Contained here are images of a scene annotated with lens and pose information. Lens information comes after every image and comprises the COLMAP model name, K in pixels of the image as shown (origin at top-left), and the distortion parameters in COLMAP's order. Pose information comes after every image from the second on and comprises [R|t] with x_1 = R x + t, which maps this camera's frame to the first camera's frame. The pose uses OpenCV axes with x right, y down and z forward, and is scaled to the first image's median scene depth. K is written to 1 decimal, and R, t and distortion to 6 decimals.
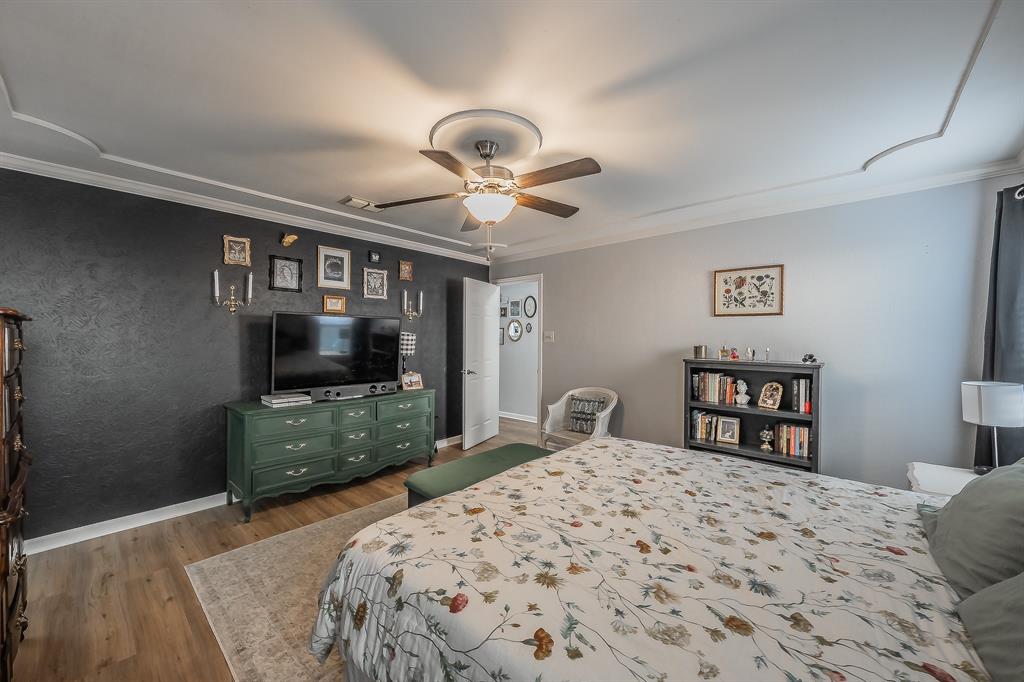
lens RADIAL K [[381.6, 0, 512.0], [0, 381.6, 341.0], [0, 0, 1]] dist [0.002887, -0.000106]
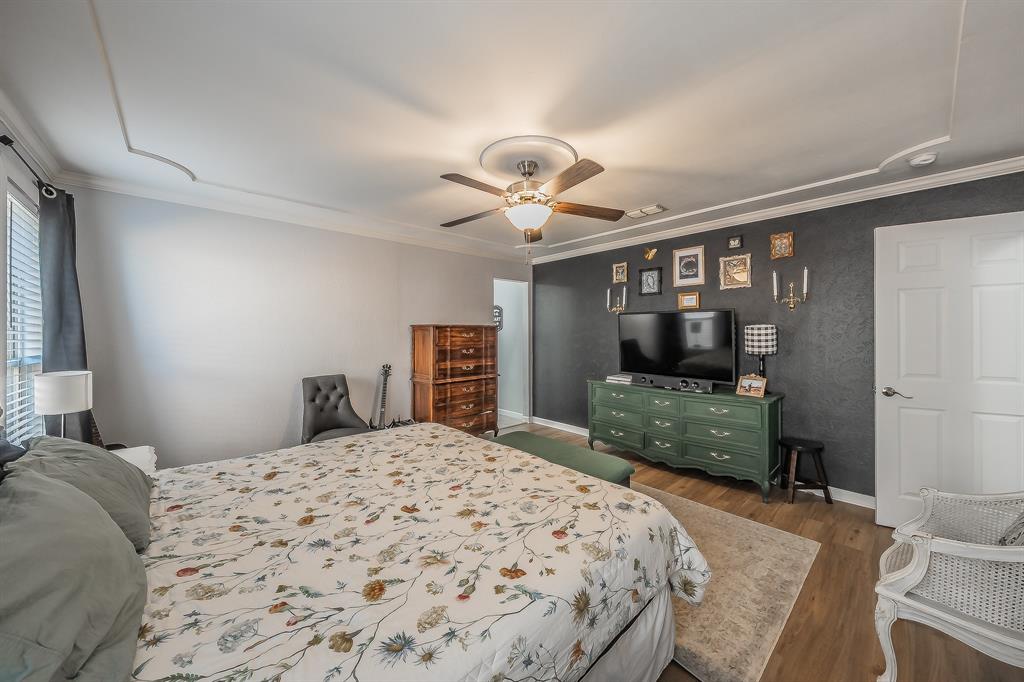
lens RADIAL K [[373.1, 0, 508.5], [0, 373.1, 342.0], [0, 0, 1]] dist [-0.001419, -0.000015]
pose [[-0.087026, 0.017558, -0.996051, 0.667374], [-0.006524, 0.999813, 0.018194, 0.002354], [0.996185, 0.008082, -0.086895, 0.647276]]
